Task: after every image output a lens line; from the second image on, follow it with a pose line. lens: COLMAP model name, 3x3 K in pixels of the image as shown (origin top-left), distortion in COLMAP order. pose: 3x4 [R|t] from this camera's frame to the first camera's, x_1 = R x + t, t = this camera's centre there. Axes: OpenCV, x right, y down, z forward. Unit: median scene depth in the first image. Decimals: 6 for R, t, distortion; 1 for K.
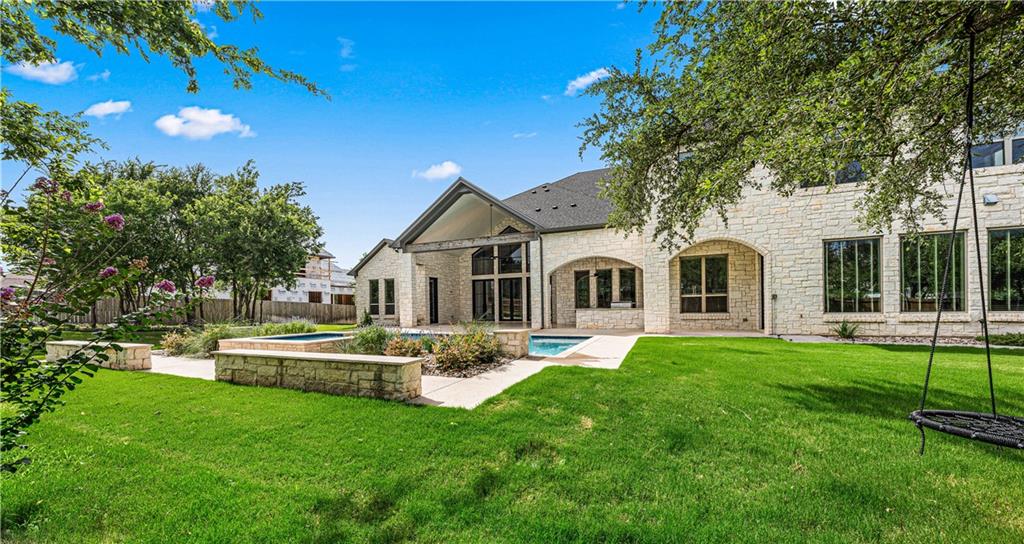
lens RADIAL K [[348.7, 0, 523.7], [0, 348.7, 302.8], [0, 0, 1]] dist [-0.001909, -0.000073]
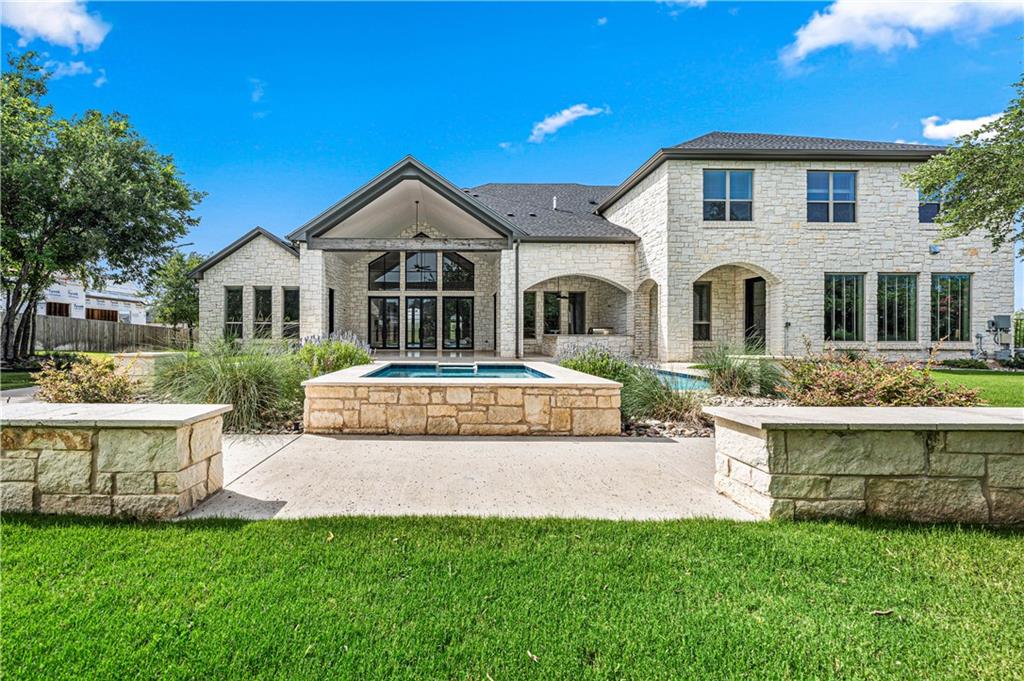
lens RADIAL K [[367.5, 0, 490.9], [0, 367.5, 331.6], [0, 0, 1]] dist [-0.015720, 0.000061]
pose [[0.928929, 0.025795, 0.369358, -0.280184], [-0.024520, 0.999666, -0.008148, 0.019197], [-0.369445, -0.001488, 0.929252, 0.191381]]
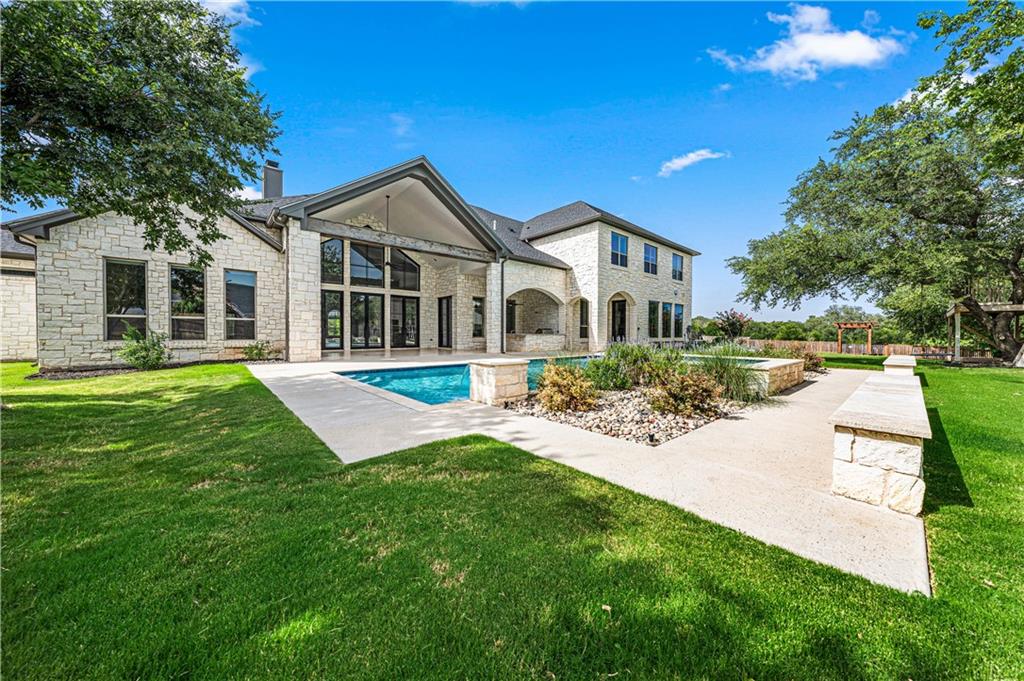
lens RADIAL K [[348.2, 0, 519.4], [0, 348.2, 336.6], [0, 0, 1]] dist [-0.006973, 0.000421]
pose [[0.451696, 0.011878, 0.892093, -0.705002], [-0.022235, 0.999751, -0.002053, 0.024493], [-0.891895, -0.018908, 0.451847, 0.441141]]
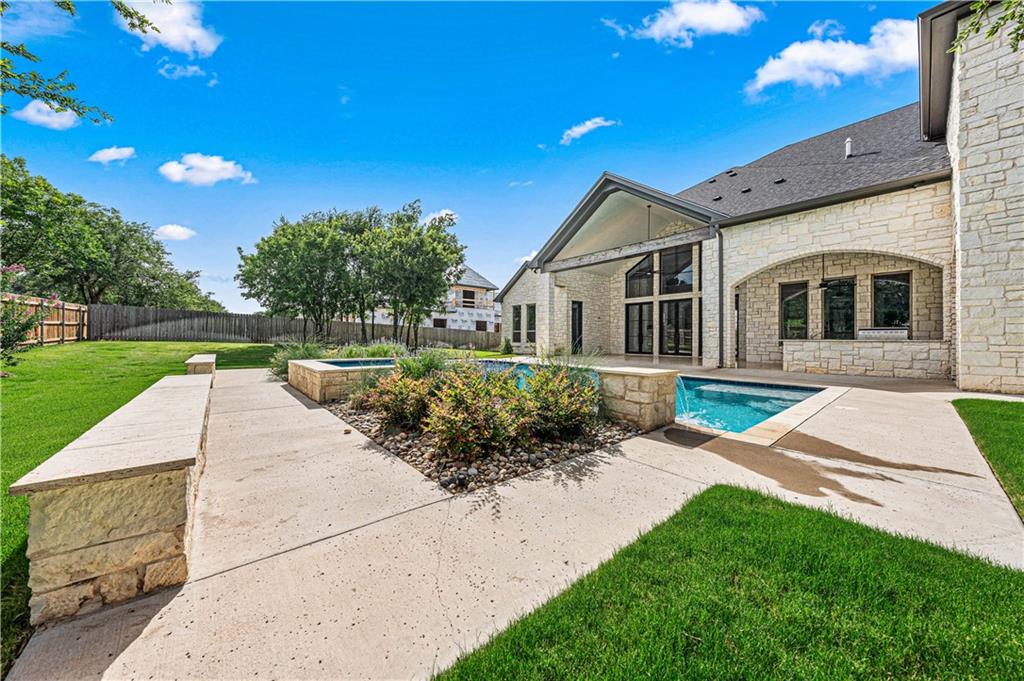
lens RADIAL K [[348.2, 0, 512.6], [0, 348.2, 338.8], [0, 0, 1]] dist [-0.006973, 0.000421]
pose [[0.878334, 0.018738, -0.477680, 0.018143], [-0.012603, 0.999792, 0.016045, 0.010884], [0.477881, -0.008072, 0.878387, 0.187248]]
